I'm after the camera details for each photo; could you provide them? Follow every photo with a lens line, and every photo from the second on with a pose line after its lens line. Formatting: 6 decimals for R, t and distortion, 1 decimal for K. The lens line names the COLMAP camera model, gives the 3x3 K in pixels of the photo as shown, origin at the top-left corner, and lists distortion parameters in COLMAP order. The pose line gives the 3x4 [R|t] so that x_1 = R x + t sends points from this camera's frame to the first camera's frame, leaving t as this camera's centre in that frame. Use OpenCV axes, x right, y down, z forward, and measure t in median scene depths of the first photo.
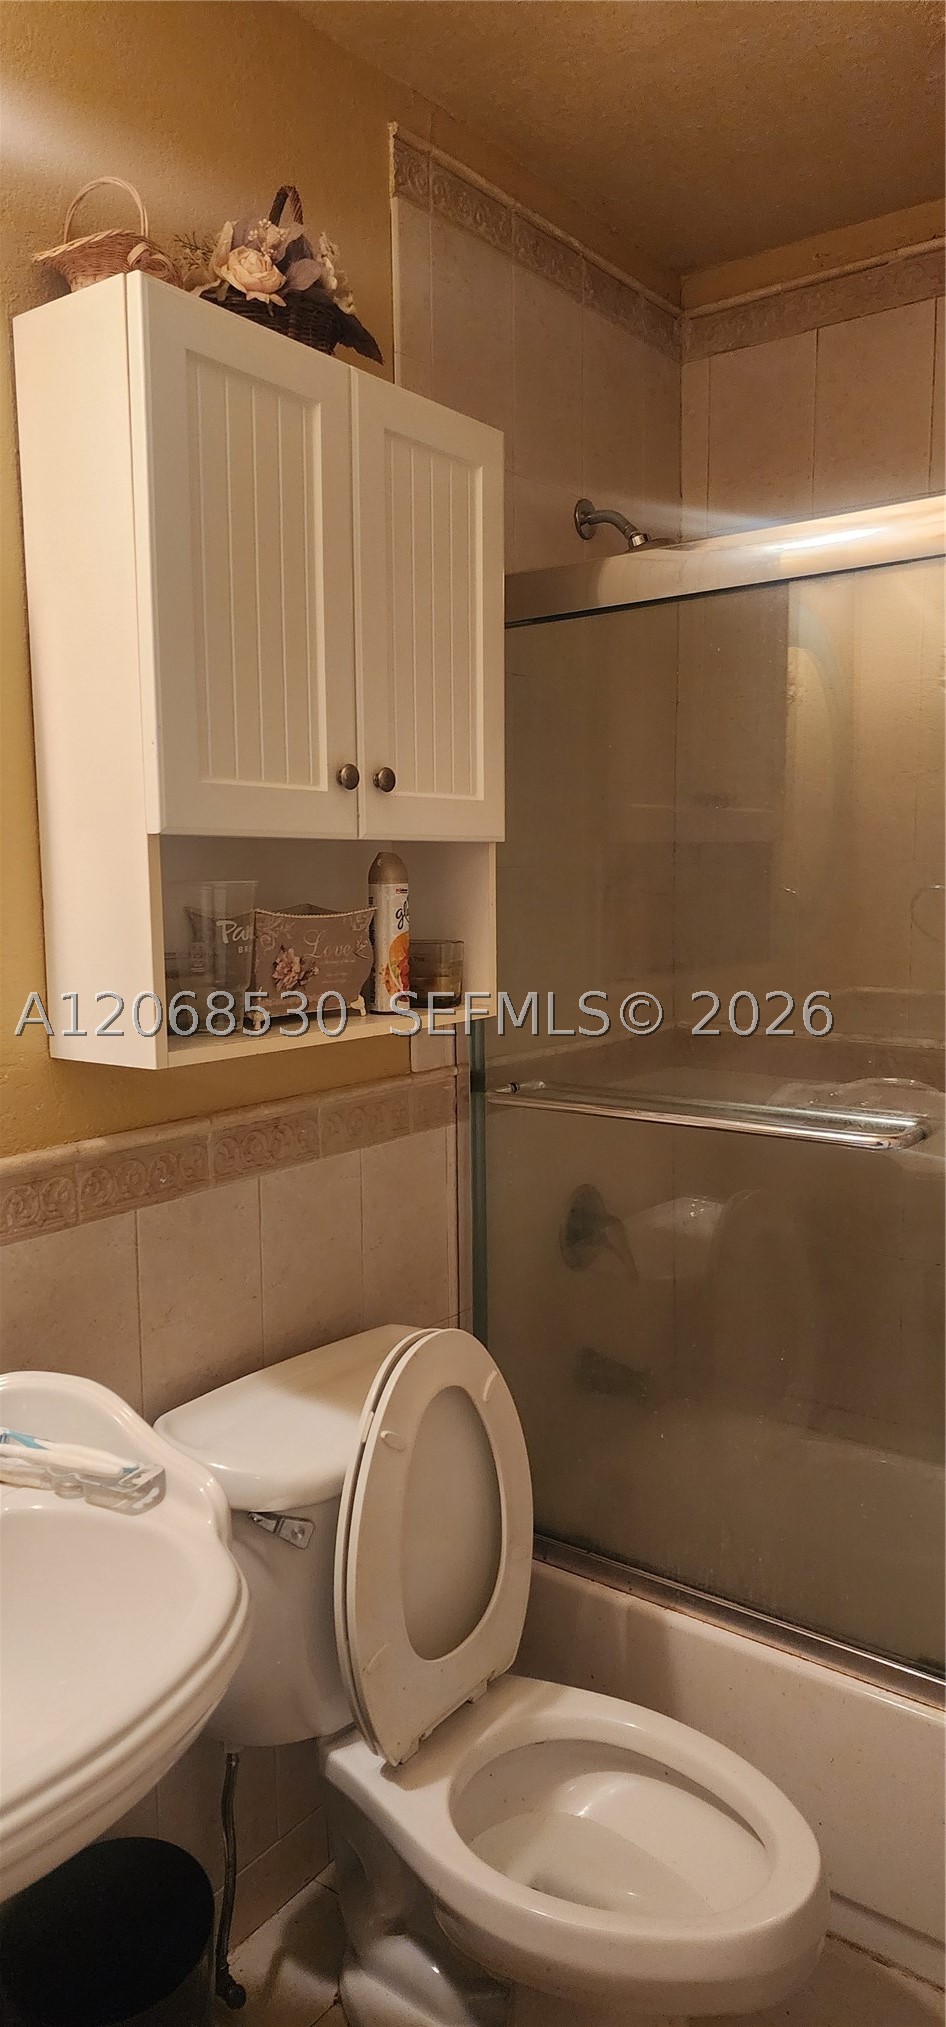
lens RADIAL K [[1338.6, 0, 473.0], [0, 1338.6, 1013.5], [0, 0, 1]] dist [-0.000487, -0.000140]
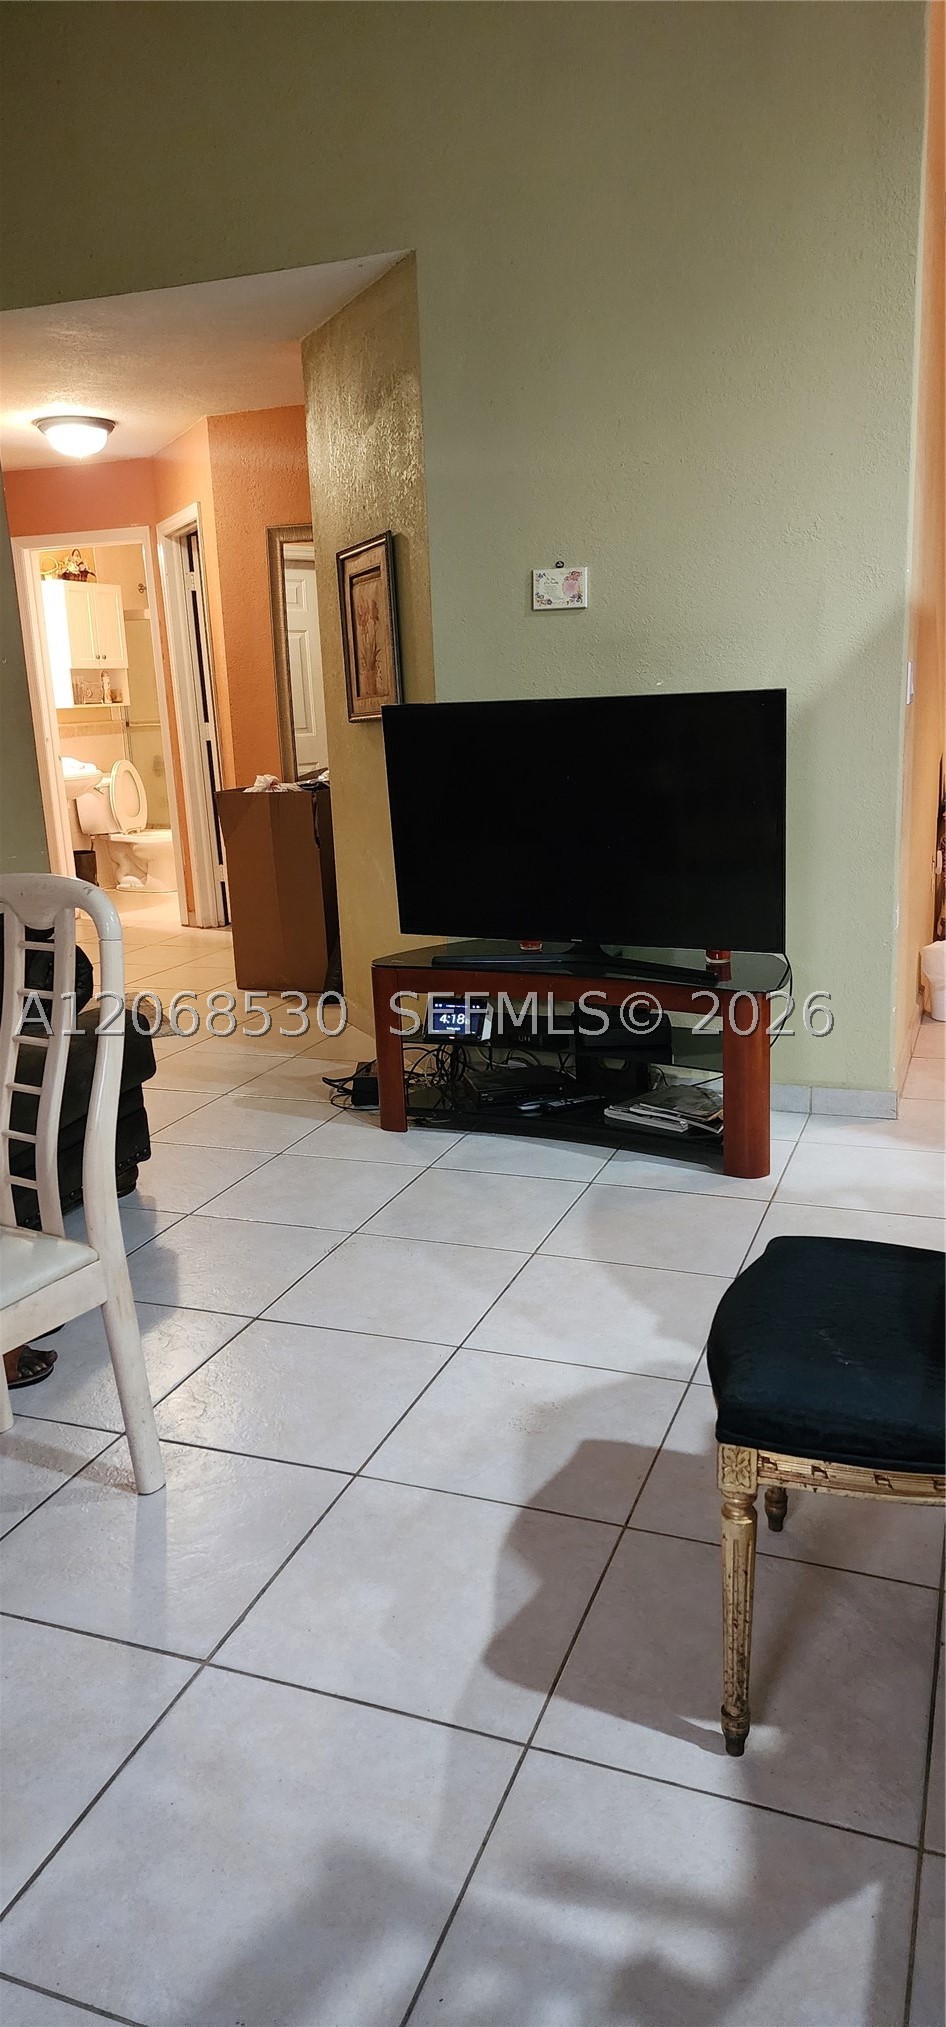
lens RADIAL K [[1338.6, 0, 473.0], [0, 1338.6, 1013.5], [0, 0, 1]] dist [-0.000487, -0.000140]
pose [[0.964431, -0.096708, 0.246011, -0.093067], [0.064619, 0.988691, 0.135333, 0.581822], [-0.256316, -0.114622, 0.959773, -4.485257]]
